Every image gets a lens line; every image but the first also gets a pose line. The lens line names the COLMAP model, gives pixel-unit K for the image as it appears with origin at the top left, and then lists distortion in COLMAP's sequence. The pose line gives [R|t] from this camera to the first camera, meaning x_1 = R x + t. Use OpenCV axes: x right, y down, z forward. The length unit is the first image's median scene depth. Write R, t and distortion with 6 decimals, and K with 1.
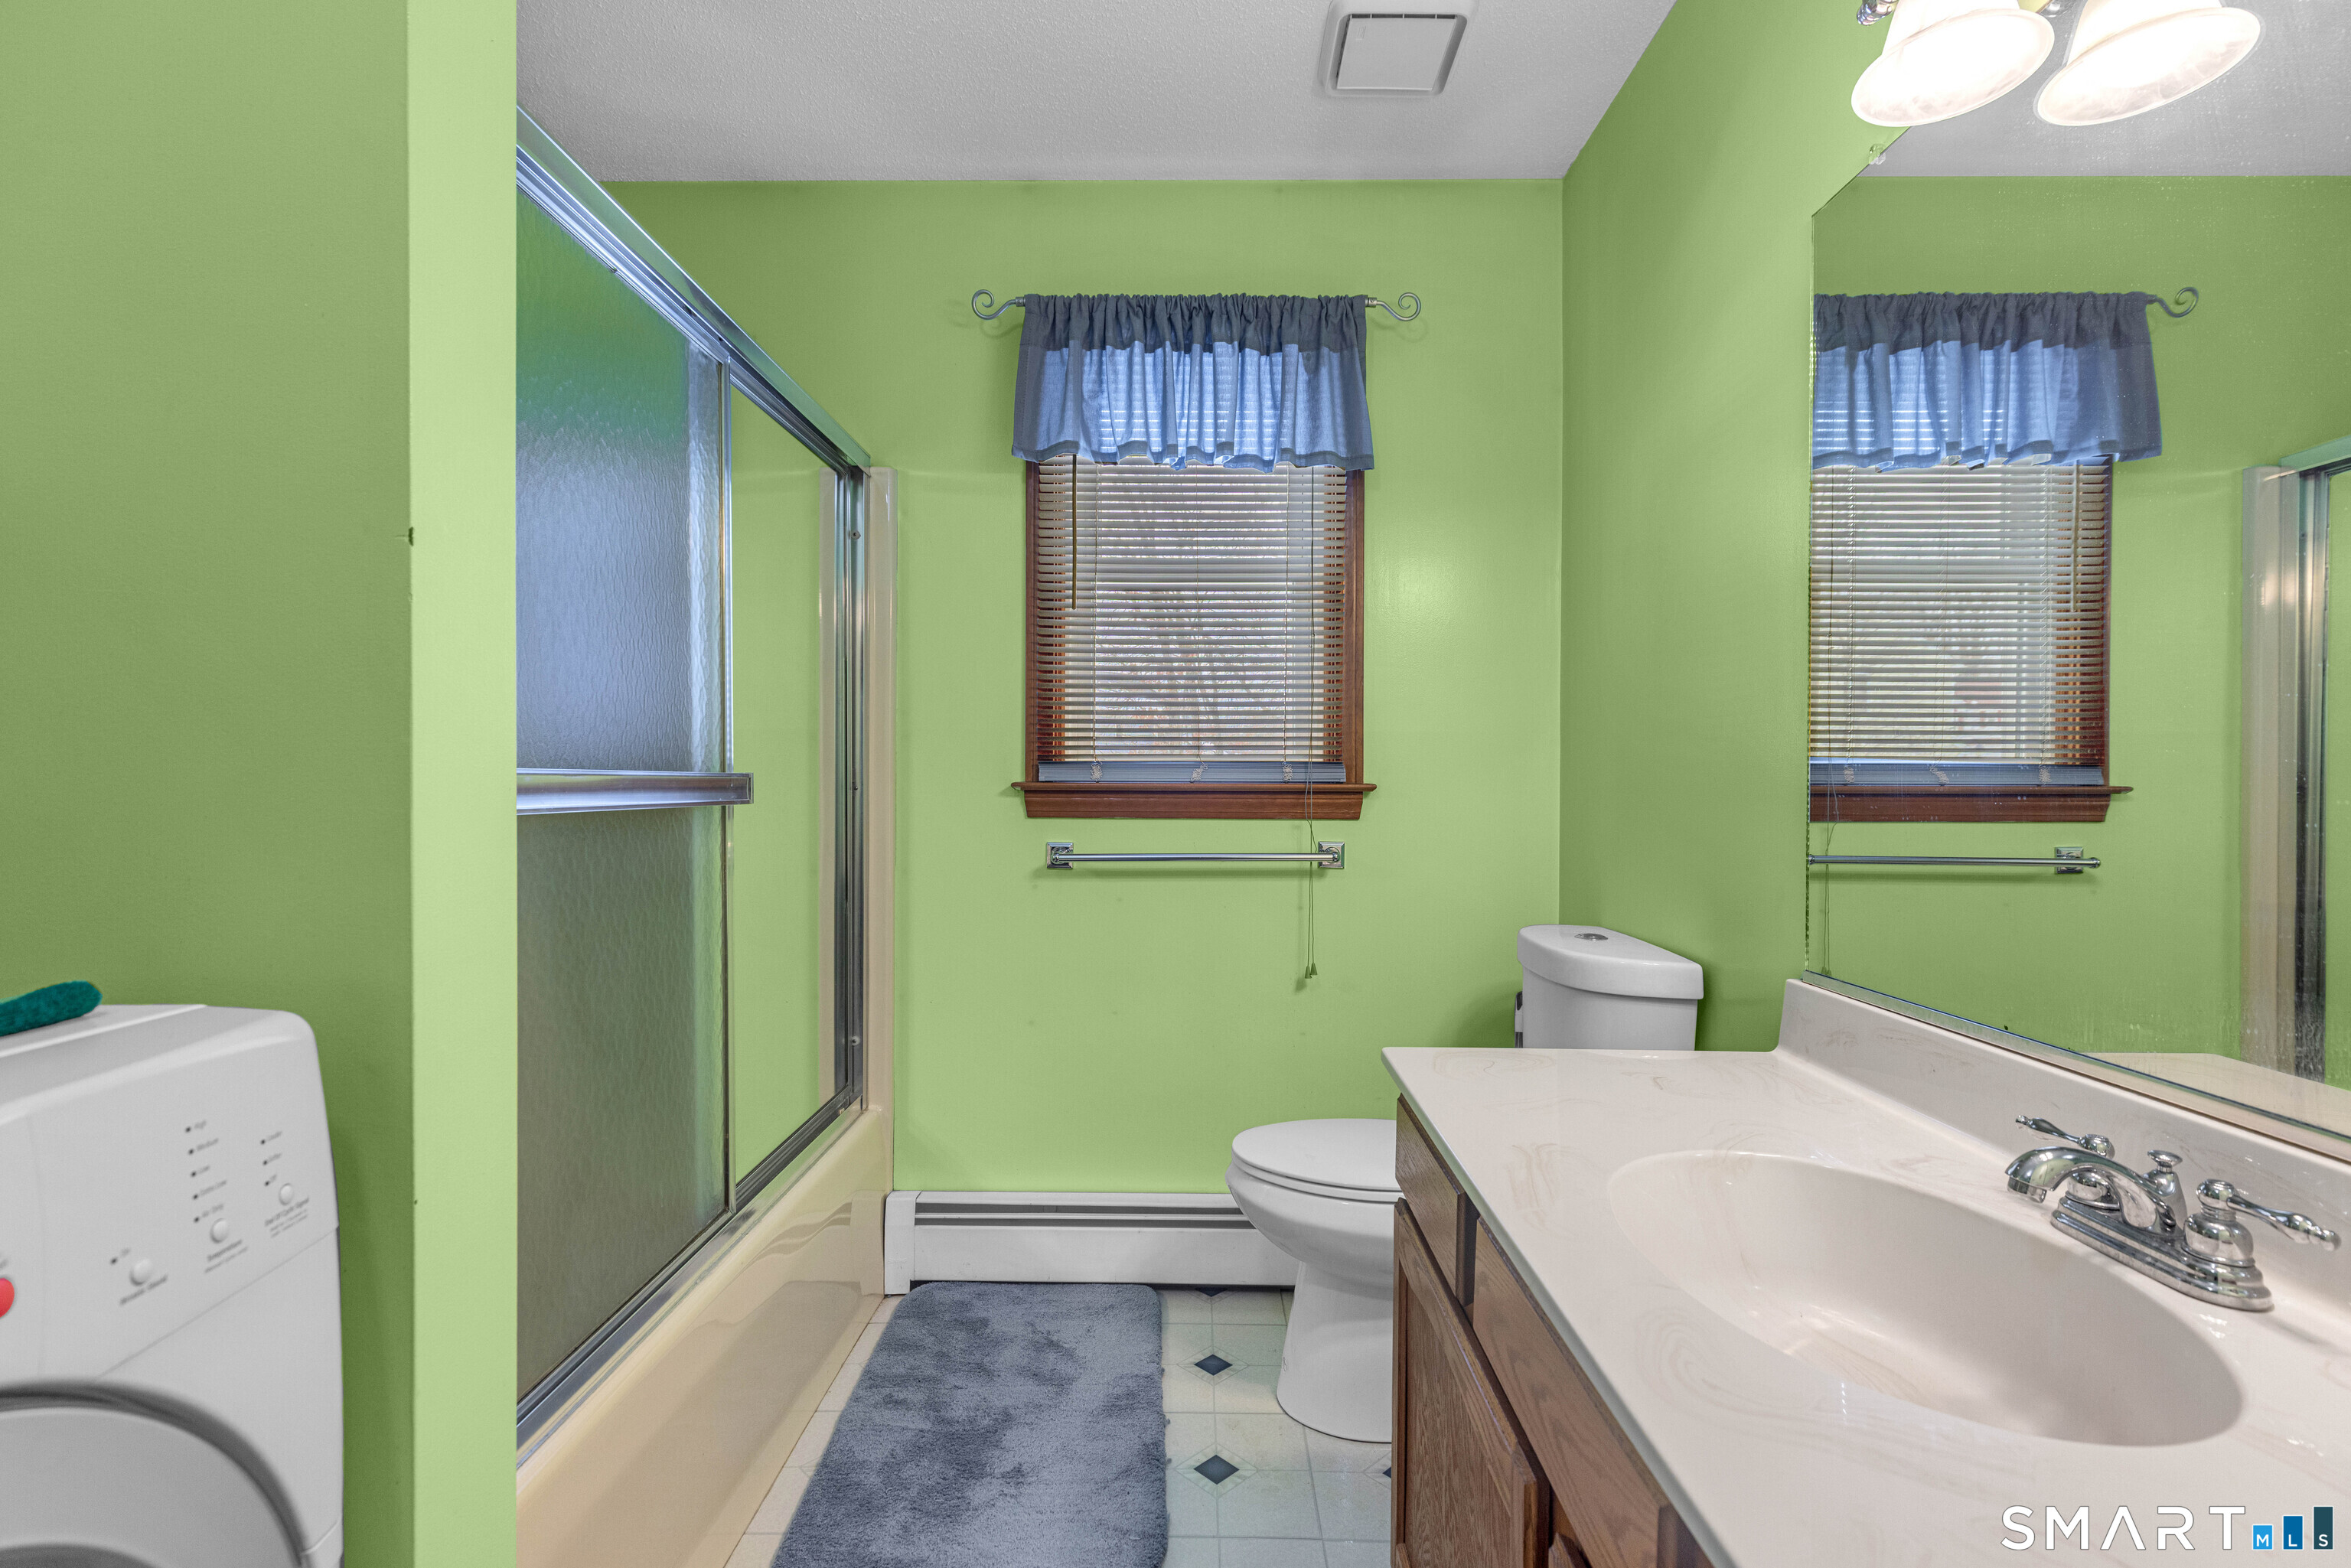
lens RADIAL K [[1041.3, 0, 1171.8], [0, 1041.3, 783.8], [0, 0, 1]] dist [-0.000549, -0.000271]
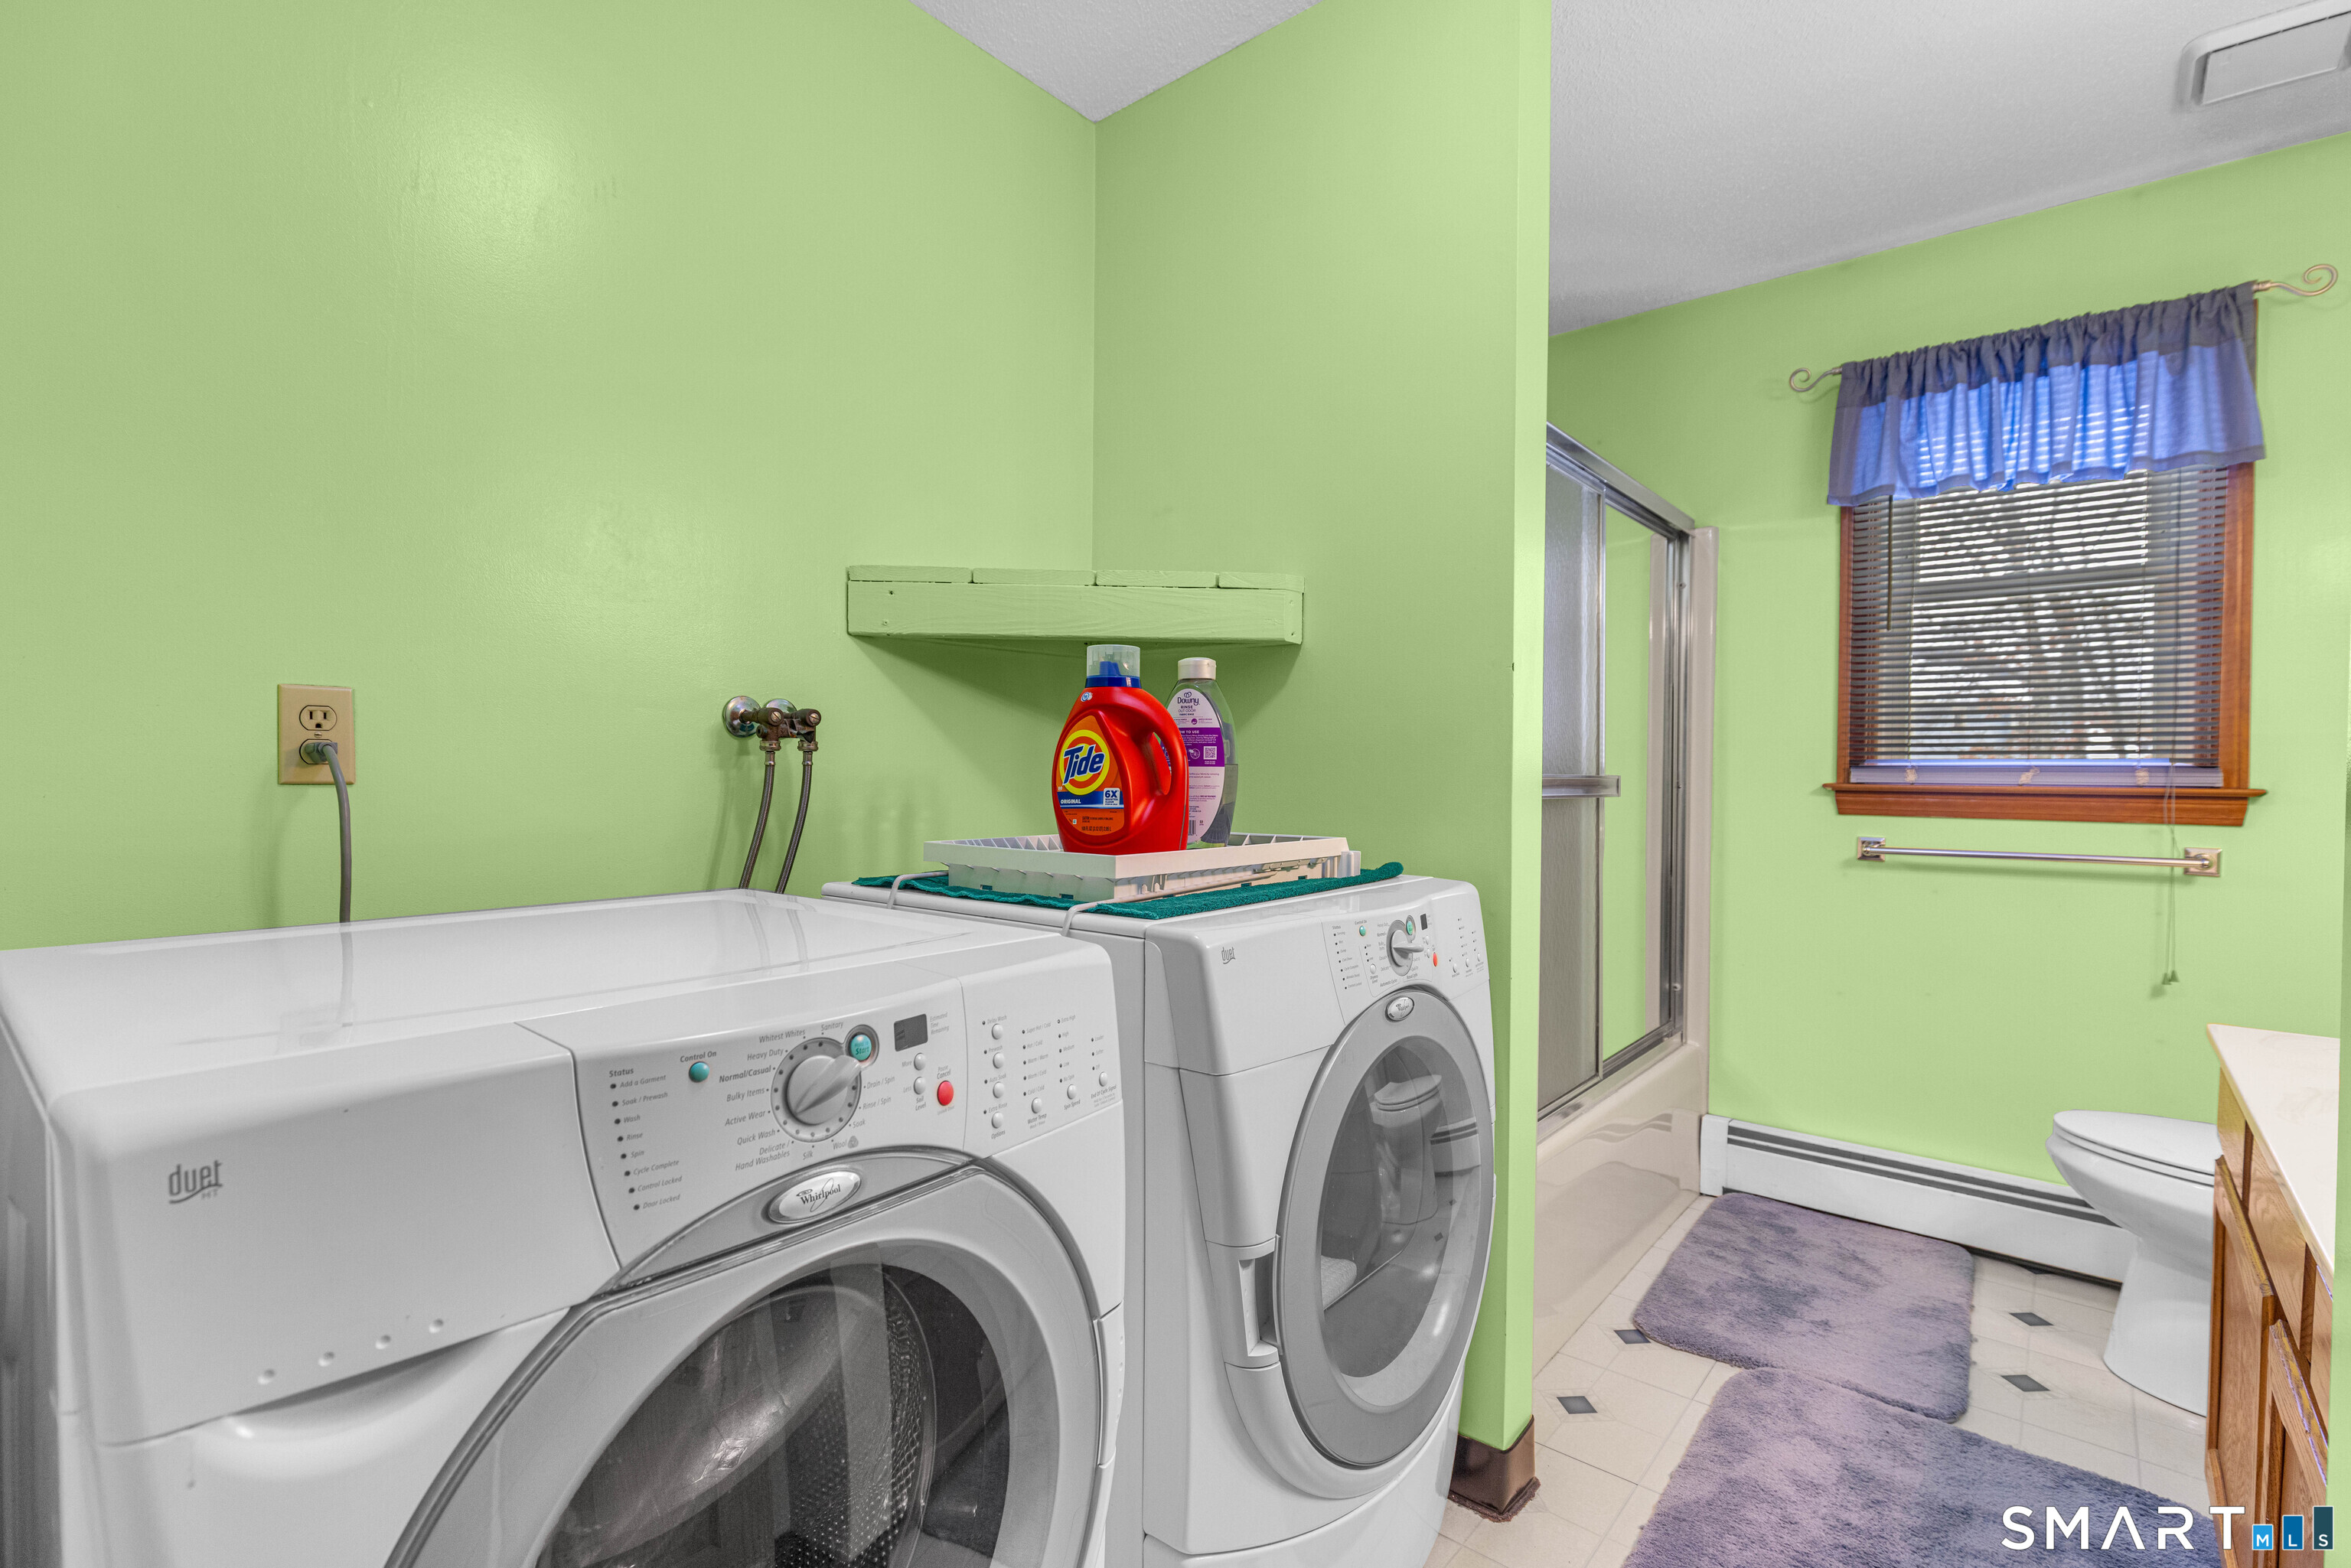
lens RADIAL K [[1041.3, 0, 1197.0], [0, 1041.3, 780.2], [0, 0, 1]] dist [-0.000549, -0.000271]
pose [[0.775493, 0.010000, -0.631277, 0.040040], [-0.009648, 0.999946, 0.003987, -0.002682], [0.631282, 0.002998, 0.775547, -0.357732]]
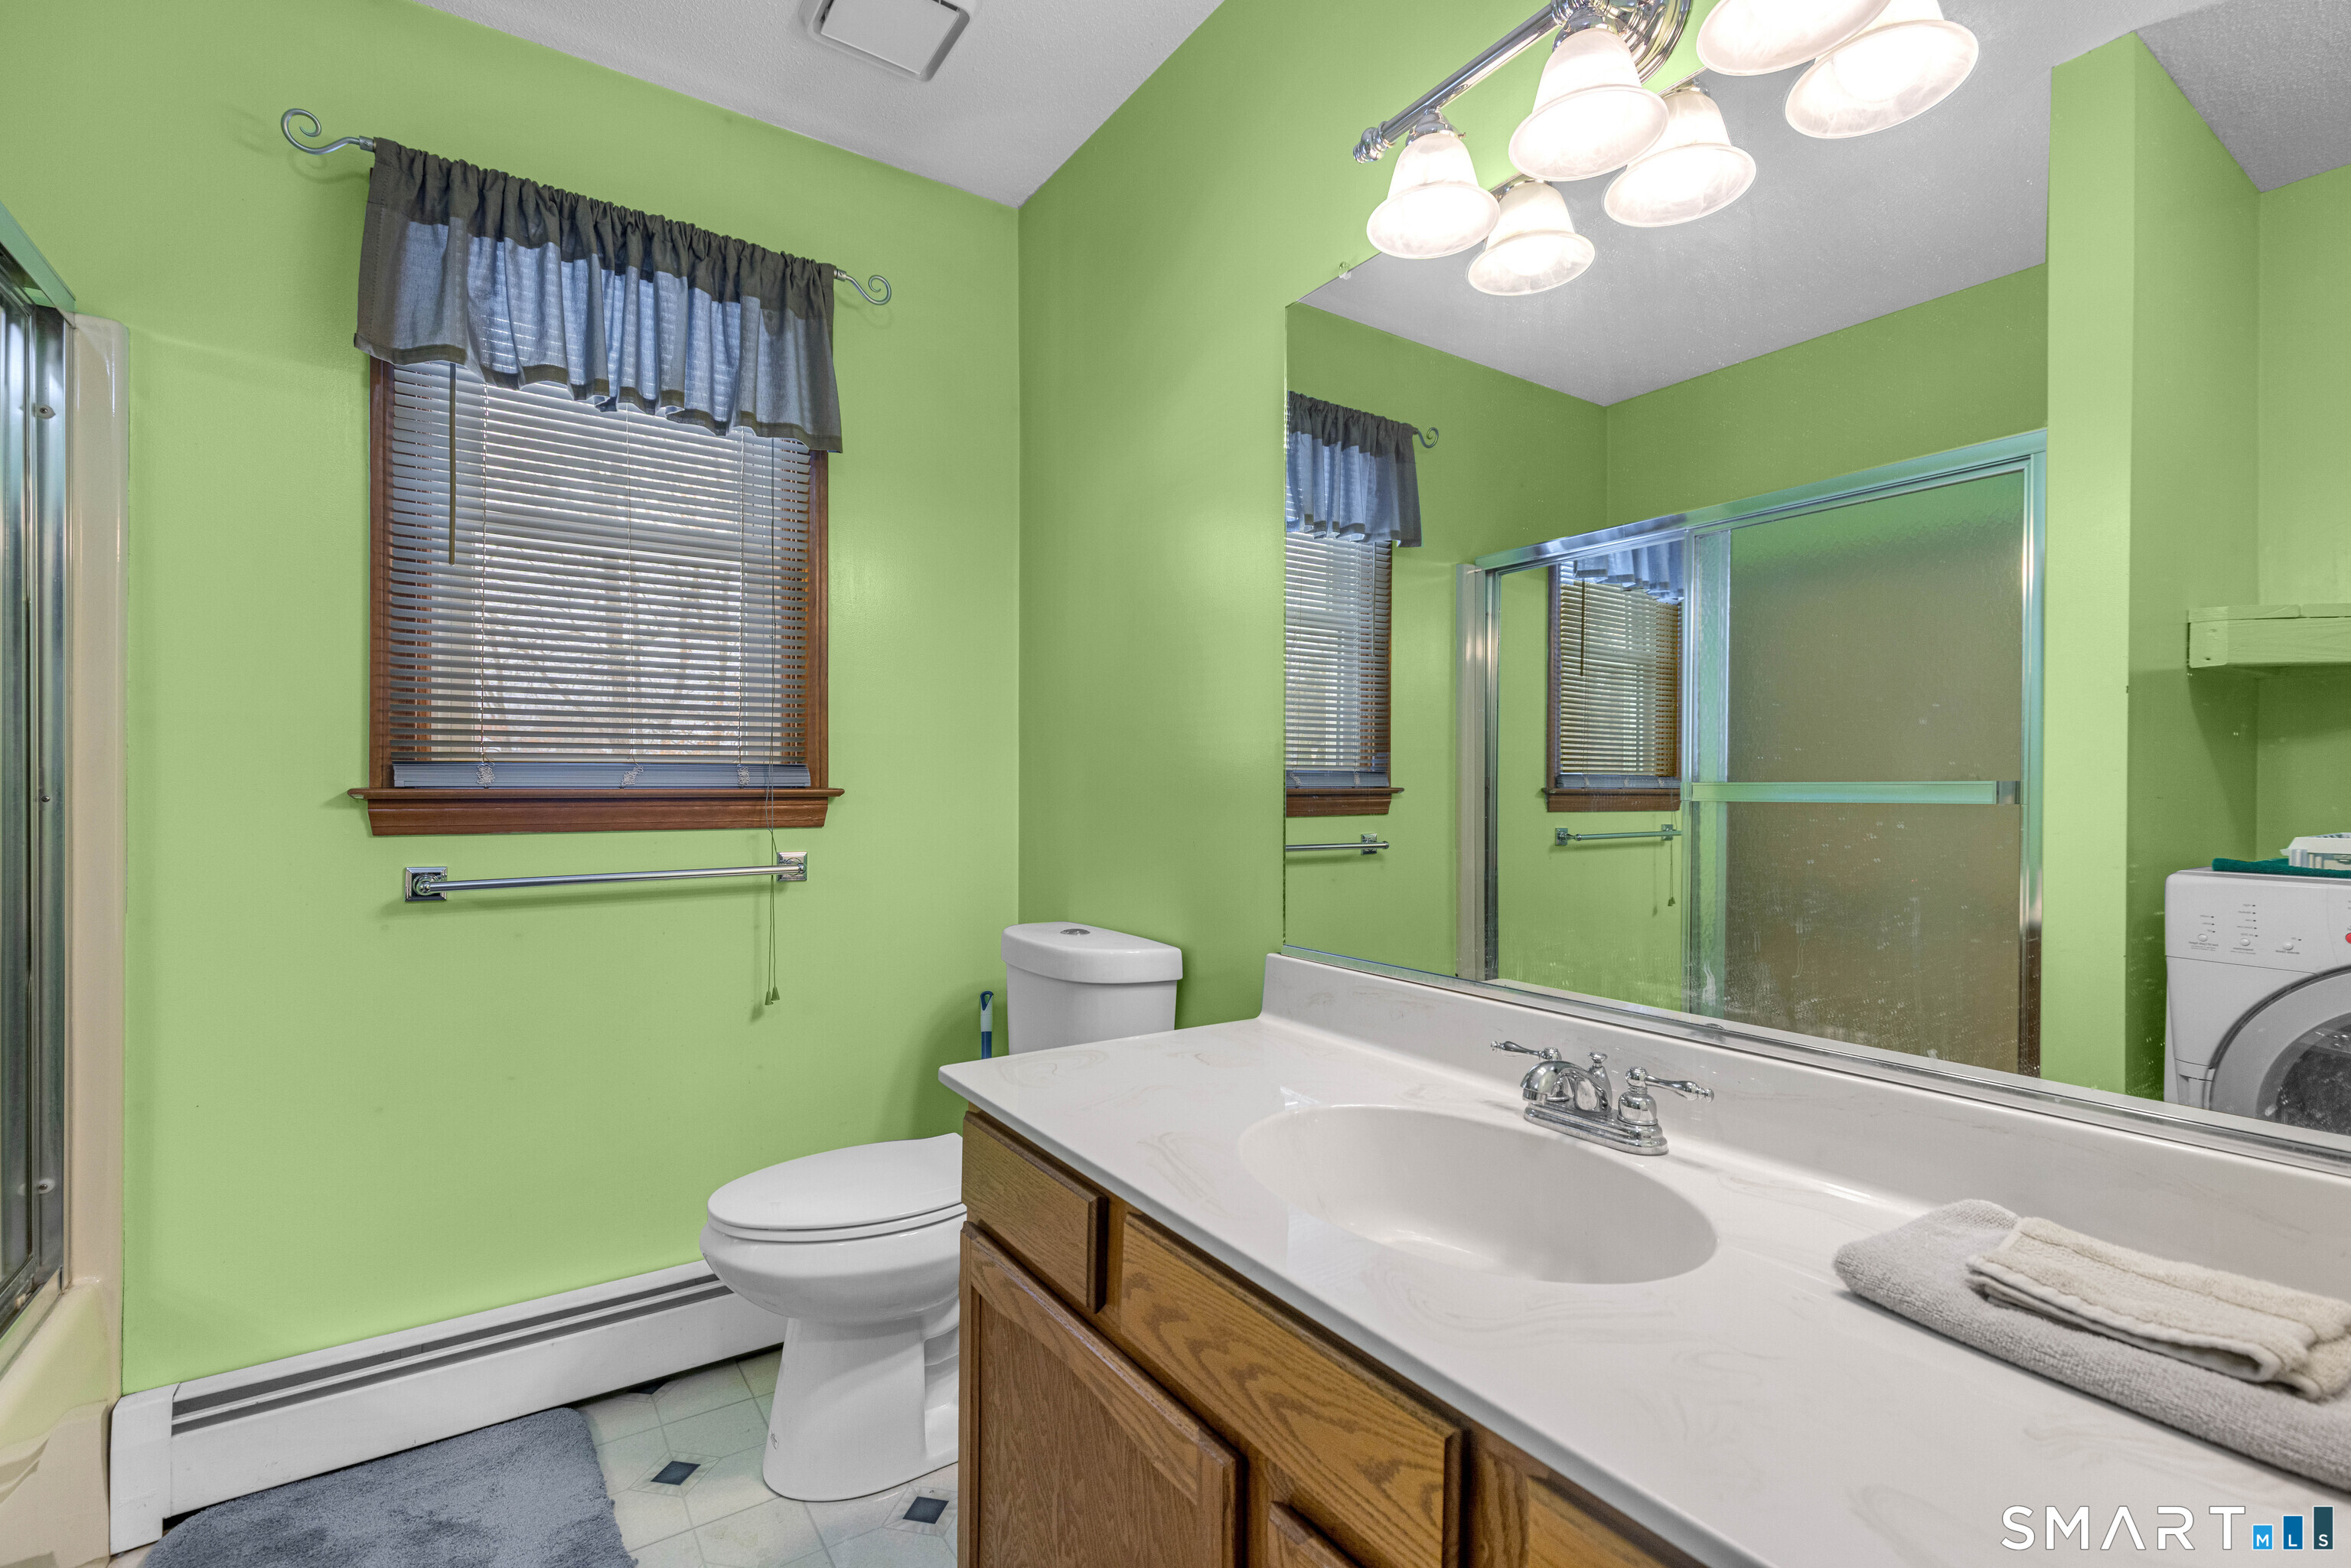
lens RADIAL K [[1041.3, 0, 1169.9], [0, 1041.3, 782.7], [0, 0, 1]] dist [-0.000549, -0.000271]
pose [[0.820424, -0.001459, 0.571754, -0.101928], [0.003888, 0.999988, -0.003027, -0.001029], [-0.571743, 0.004706, 0.820419, 0.062692]]
